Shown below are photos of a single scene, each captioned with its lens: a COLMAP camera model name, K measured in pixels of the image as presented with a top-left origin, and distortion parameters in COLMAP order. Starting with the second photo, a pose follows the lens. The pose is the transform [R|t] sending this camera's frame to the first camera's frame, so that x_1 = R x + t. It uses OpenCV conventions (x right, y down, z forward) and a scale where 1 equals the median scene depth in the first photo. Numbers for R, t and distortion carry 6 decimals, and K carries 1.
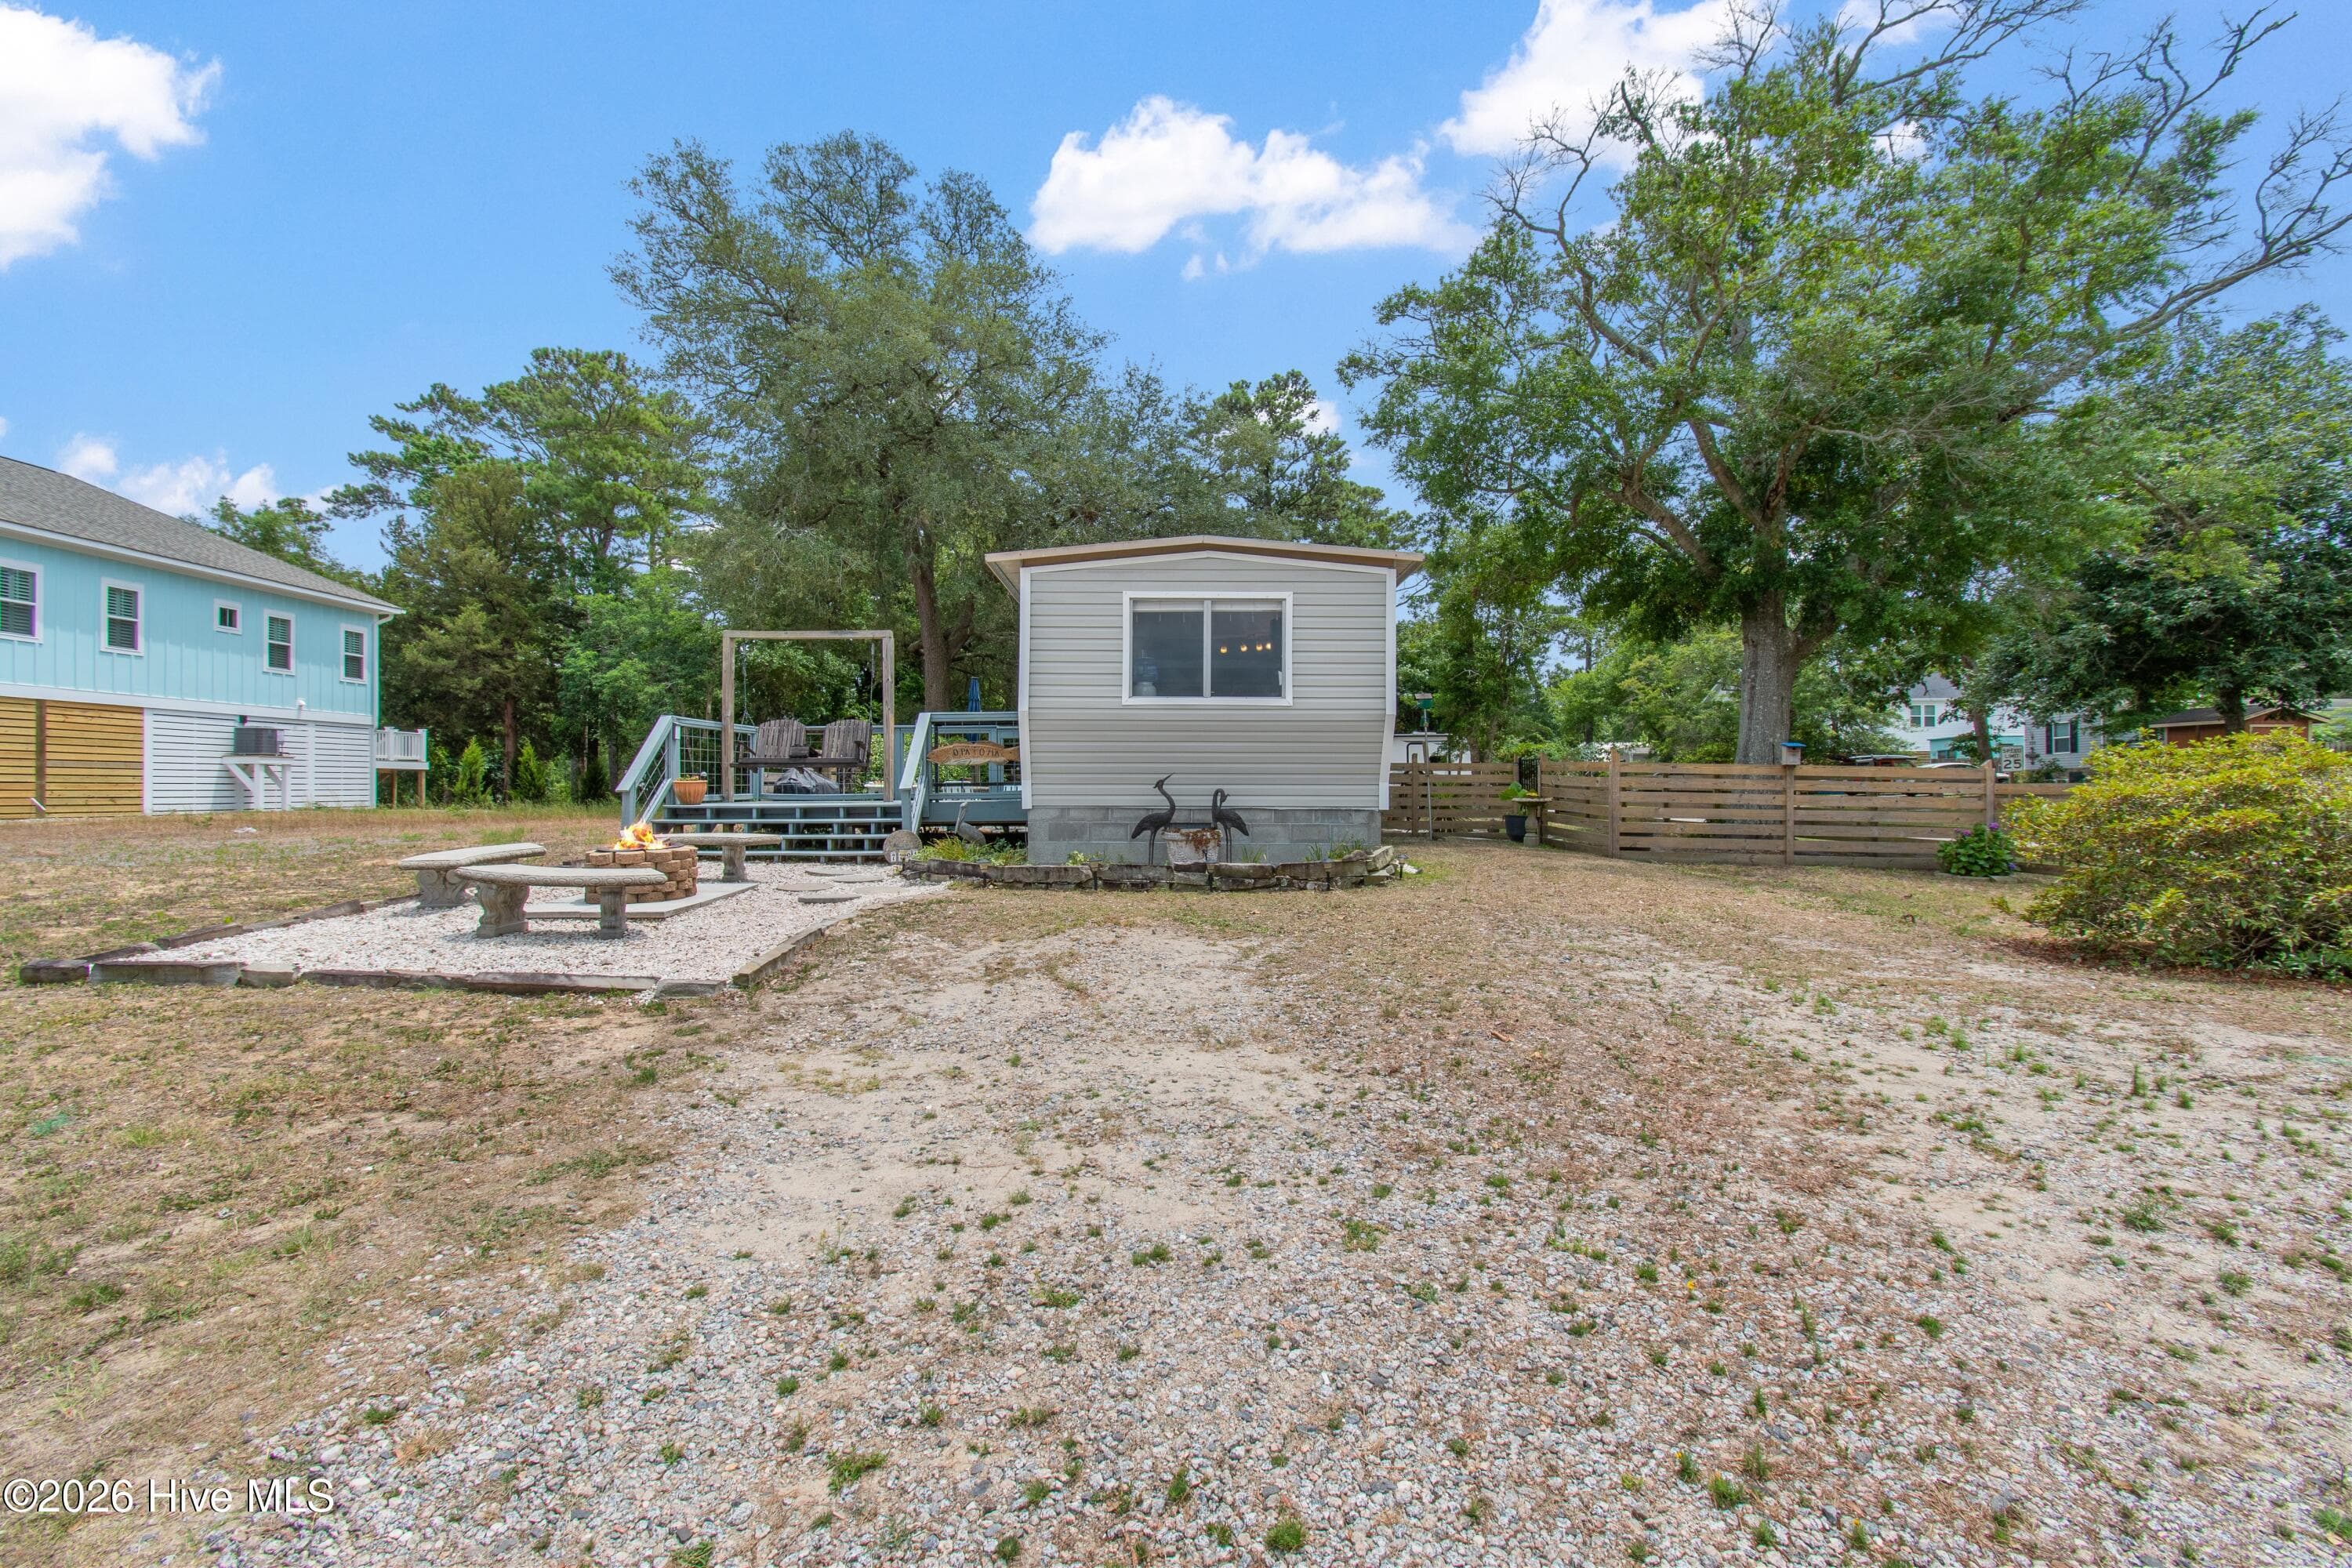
lens RADIAL K [[1045.0, 0, 1171.5], [0, 1045.0, 773.2], [0, 0, 1]] dist [0.002295, -0.001616]
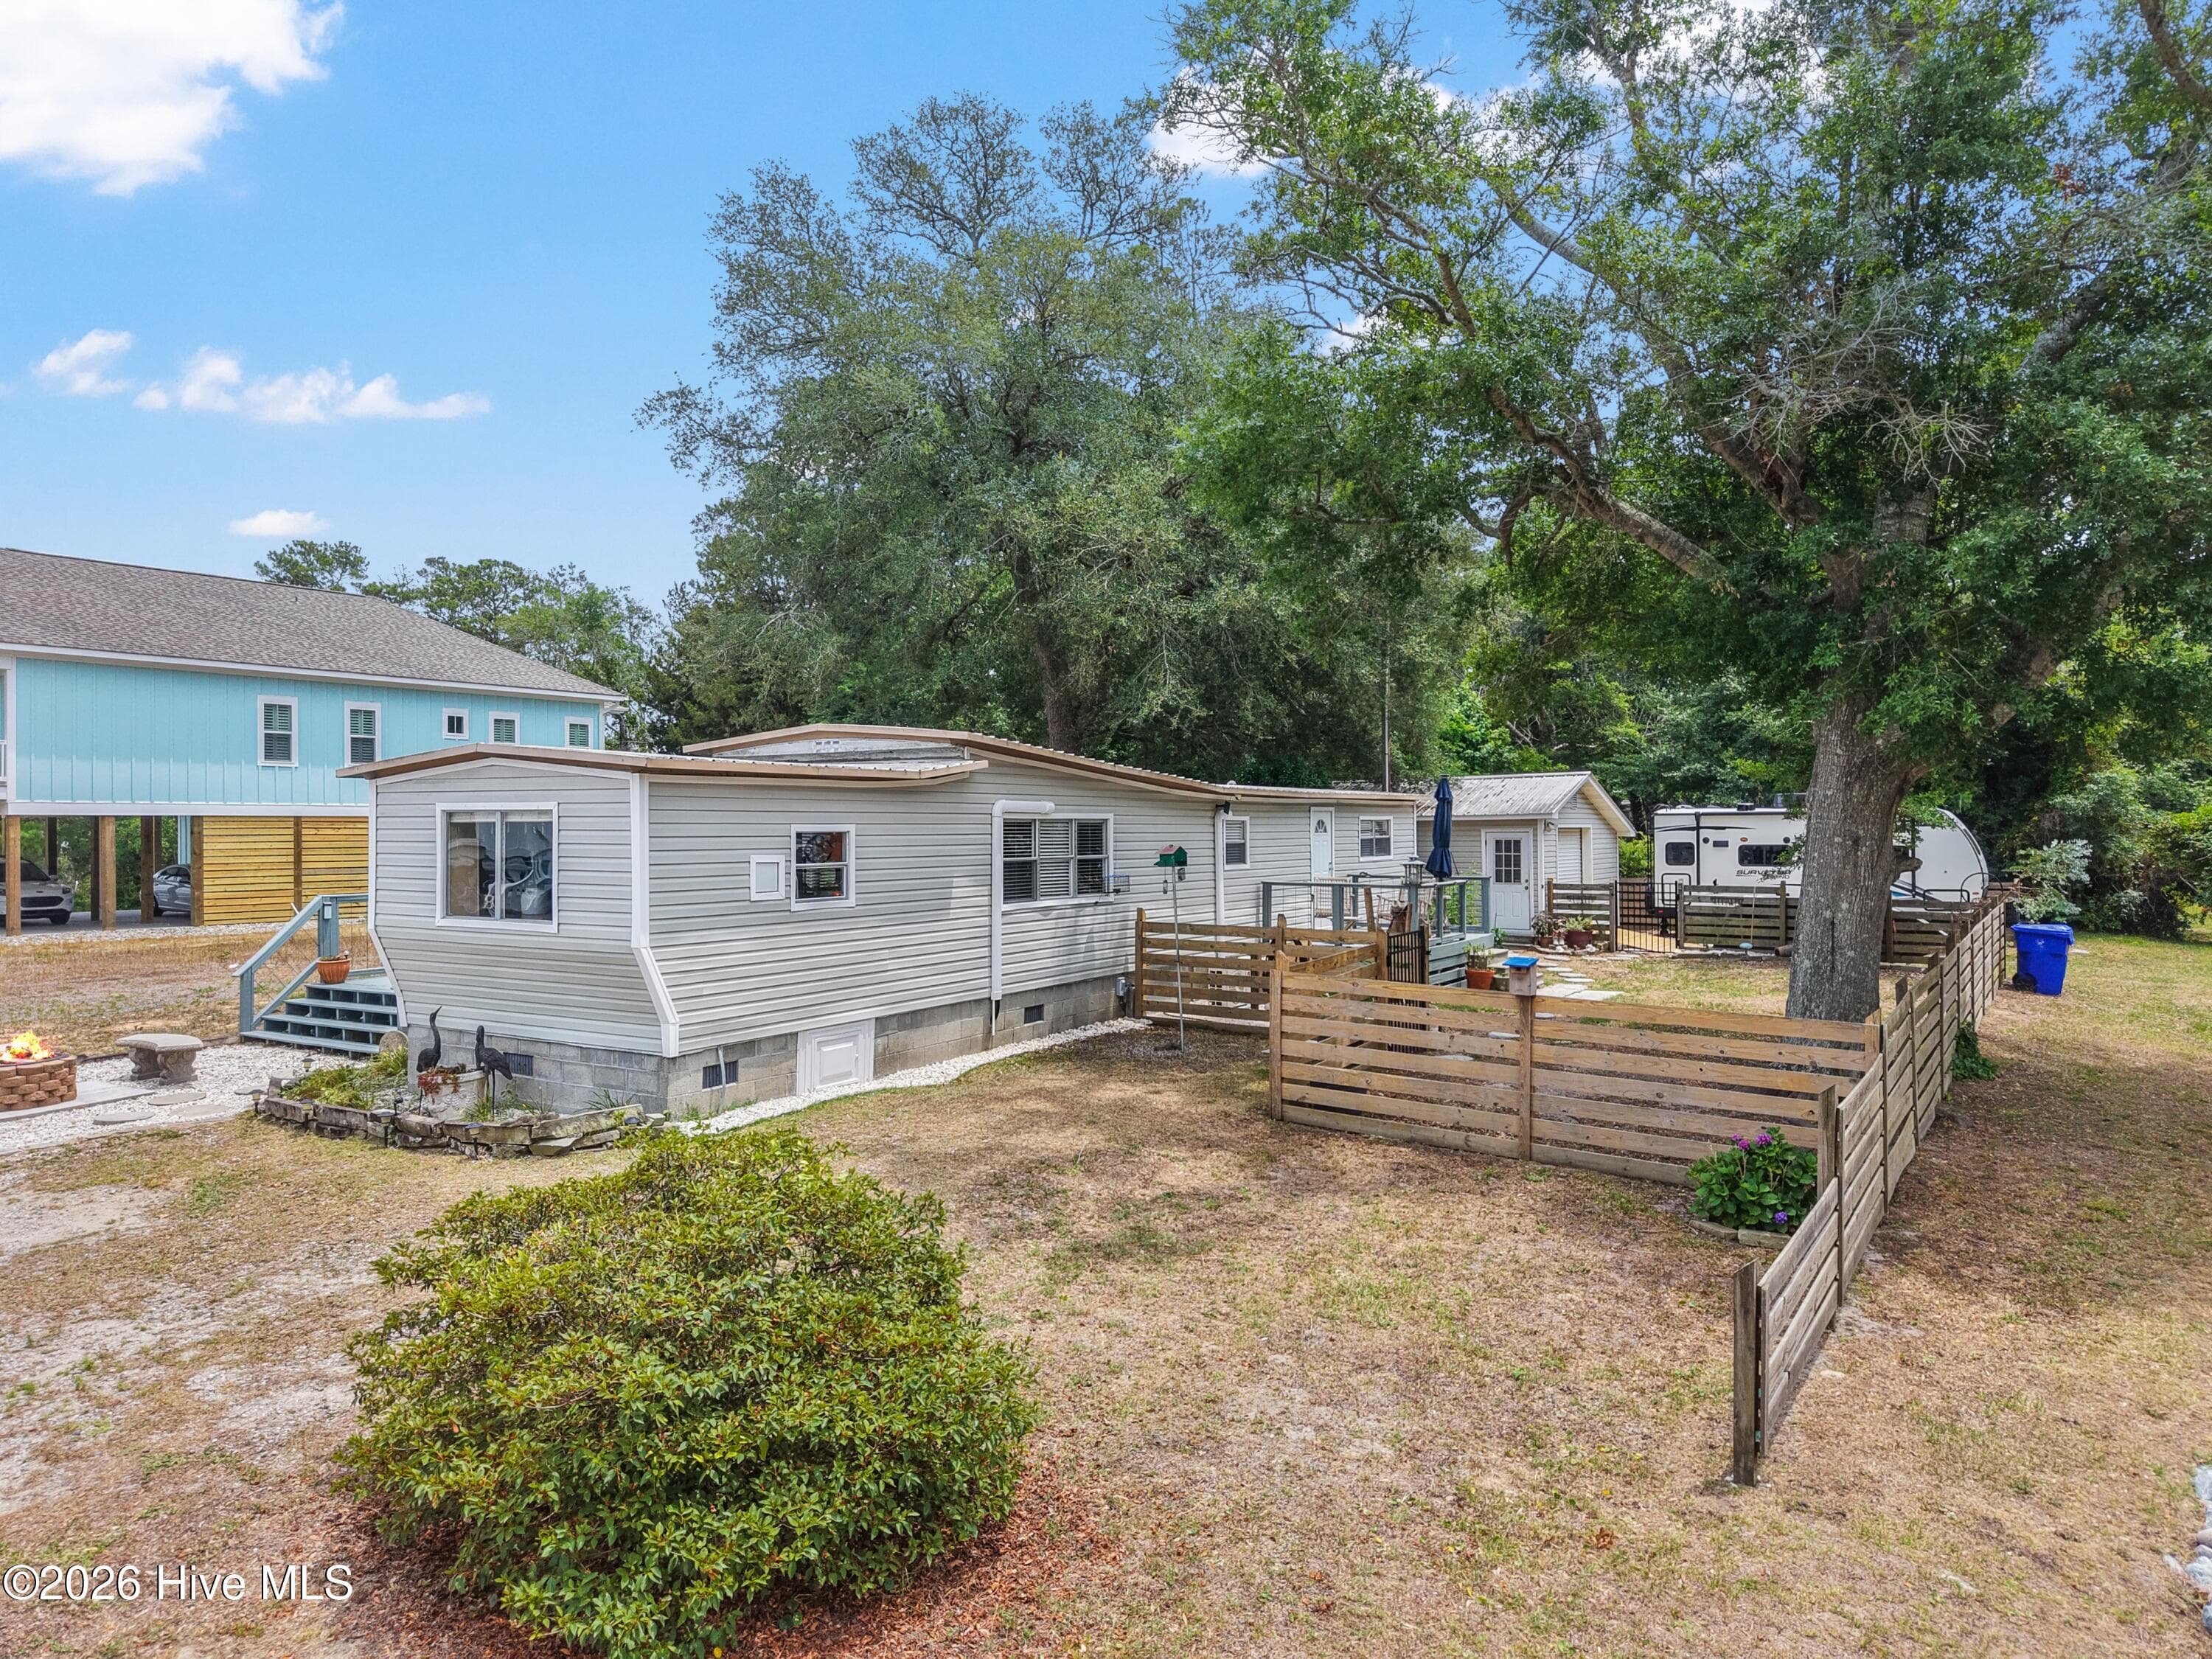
lens RADIAL K [[1480.0, 0, 1095.2], [0, 1480.0, 822.1], [0, 0, 1]] dist [0.031088, -0.036555]
pose [[0.848979, -0.003477, -0.528414, 0.467557], [0.012471, 0.999832, 0.013458, -0.068225], [0.528279, -0.018015, 0.848880, 0.075936]]
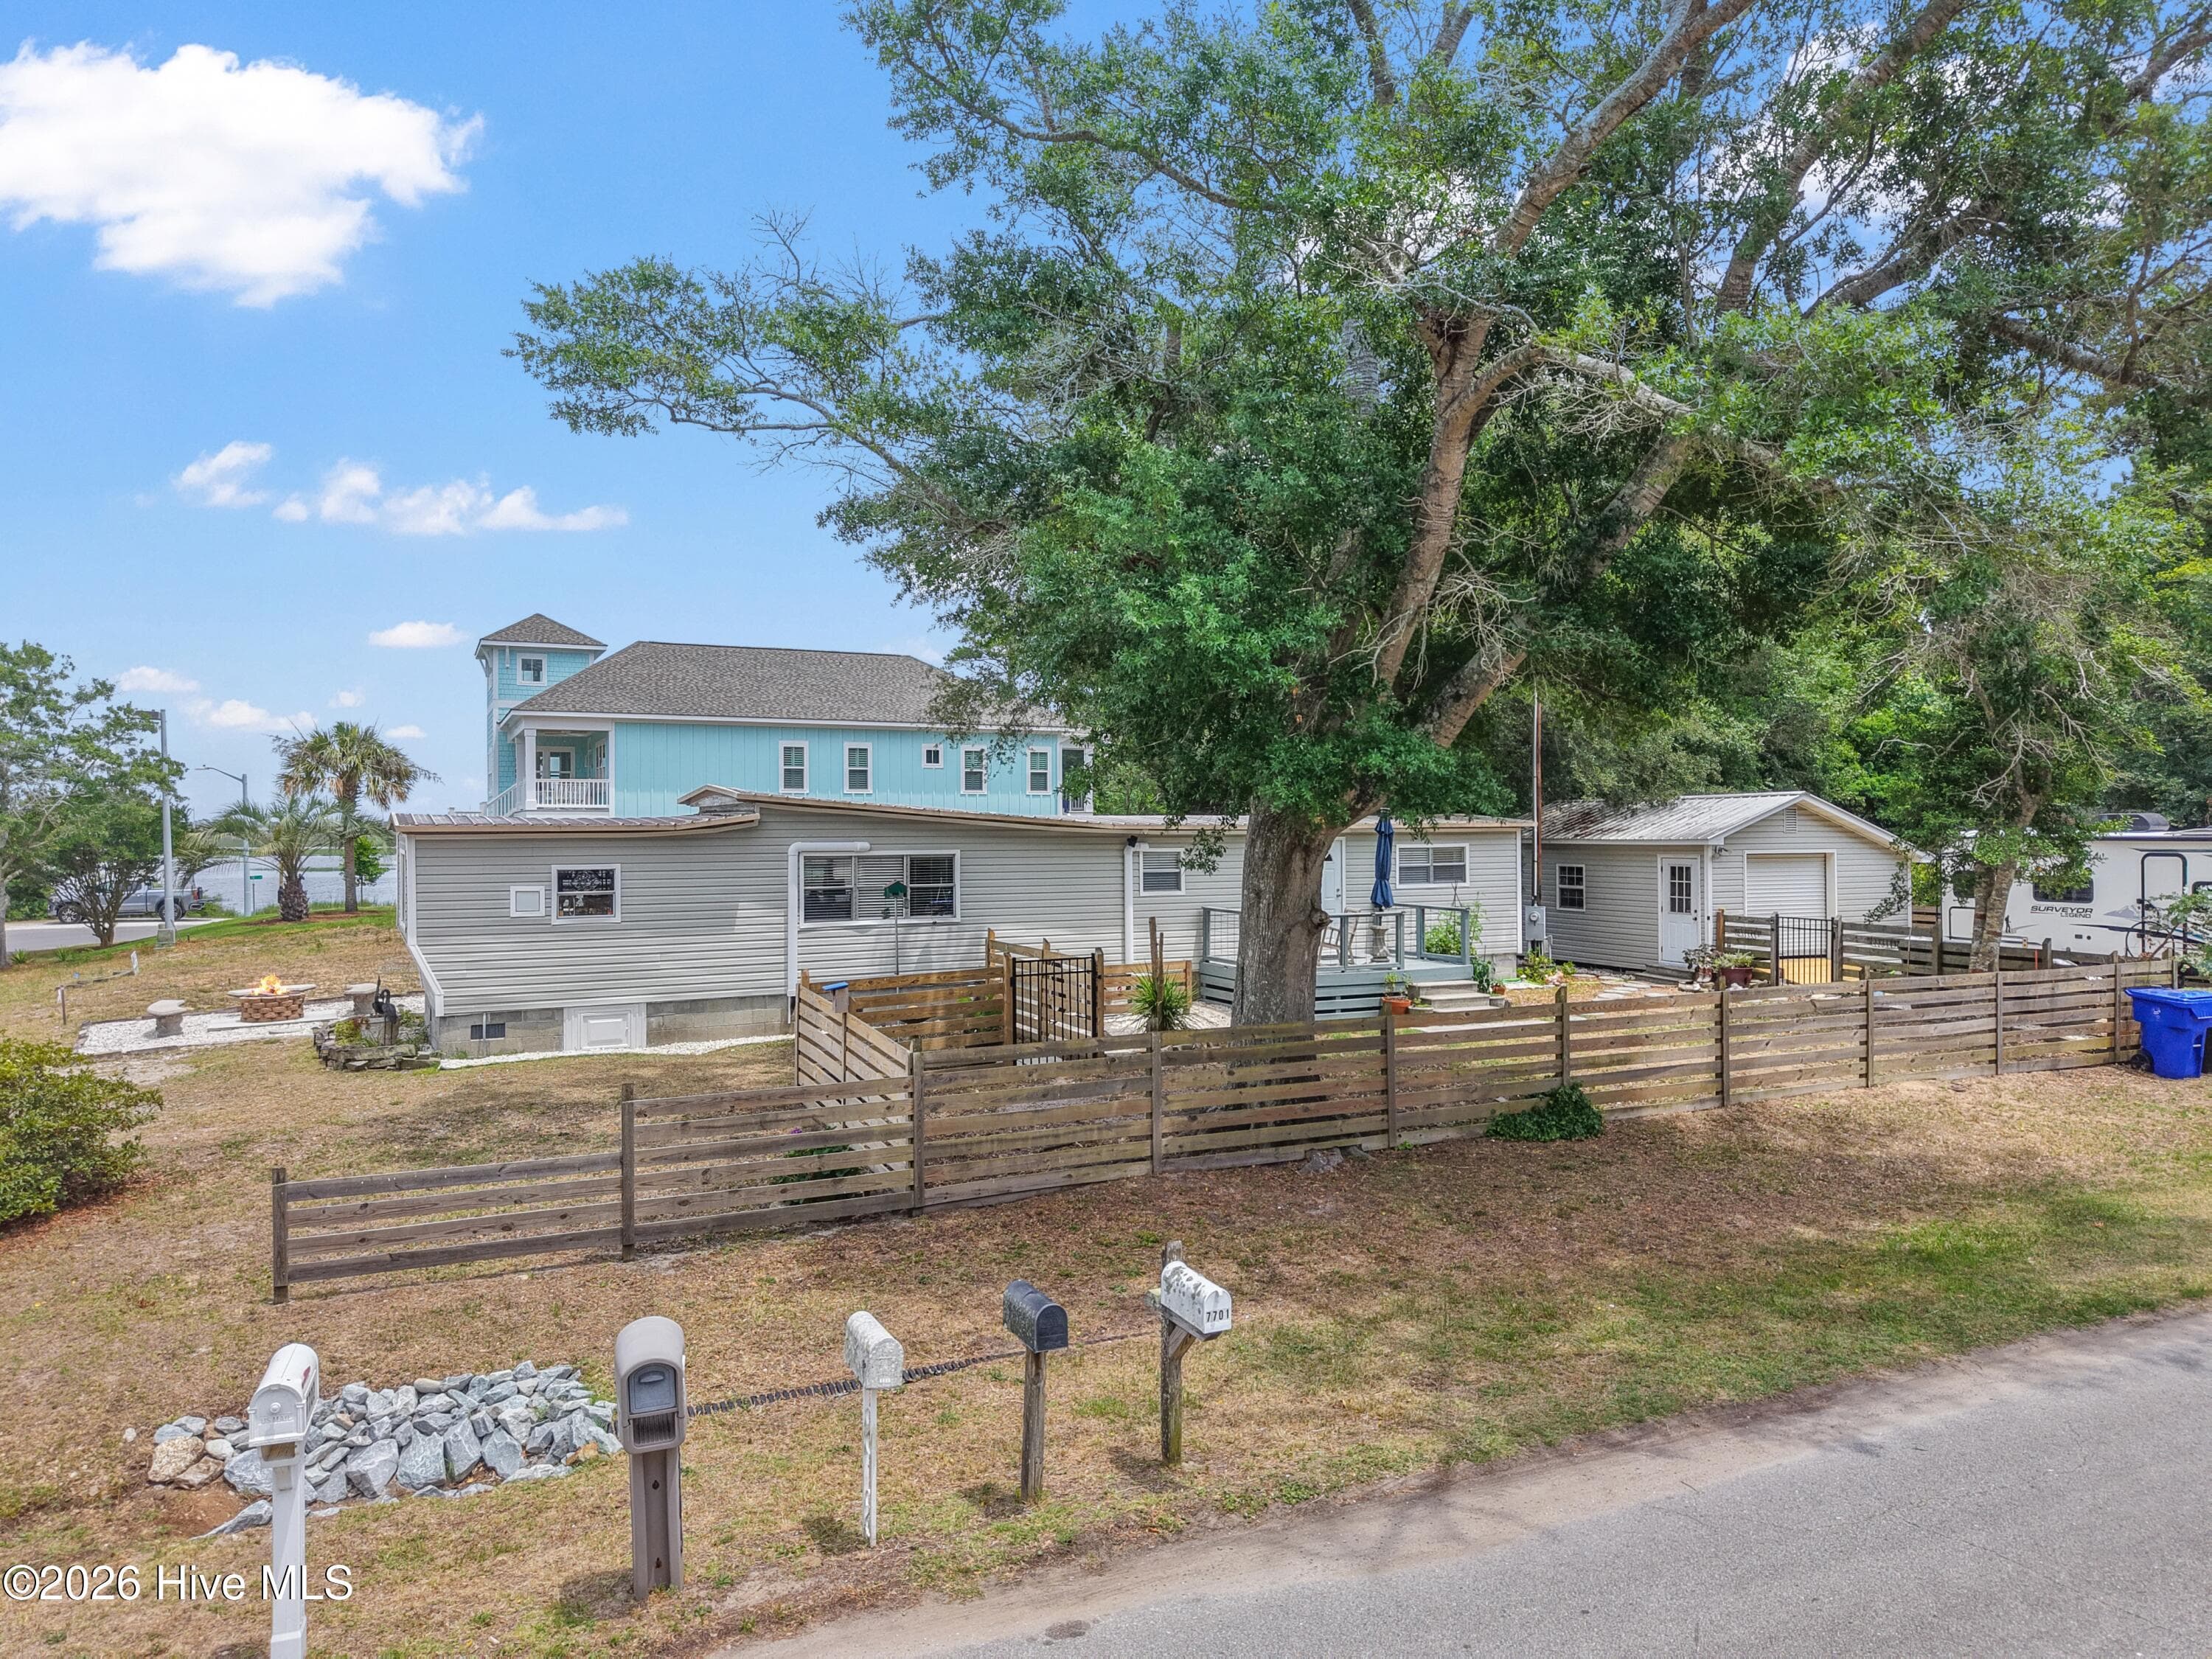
lens RADIAL K [[1480.0, 0, 1094.7], [0, 1480.0, 821.0], [0, 0, 1]] dist [0.031088, -0.036555]
pose [[0.444608, -0.001225, -0.895724, 0.924290], [0.019609, 0.999773, 0.008366, -0.085804], [0.895510, -0.021284, 0.444531, 0.384284]]
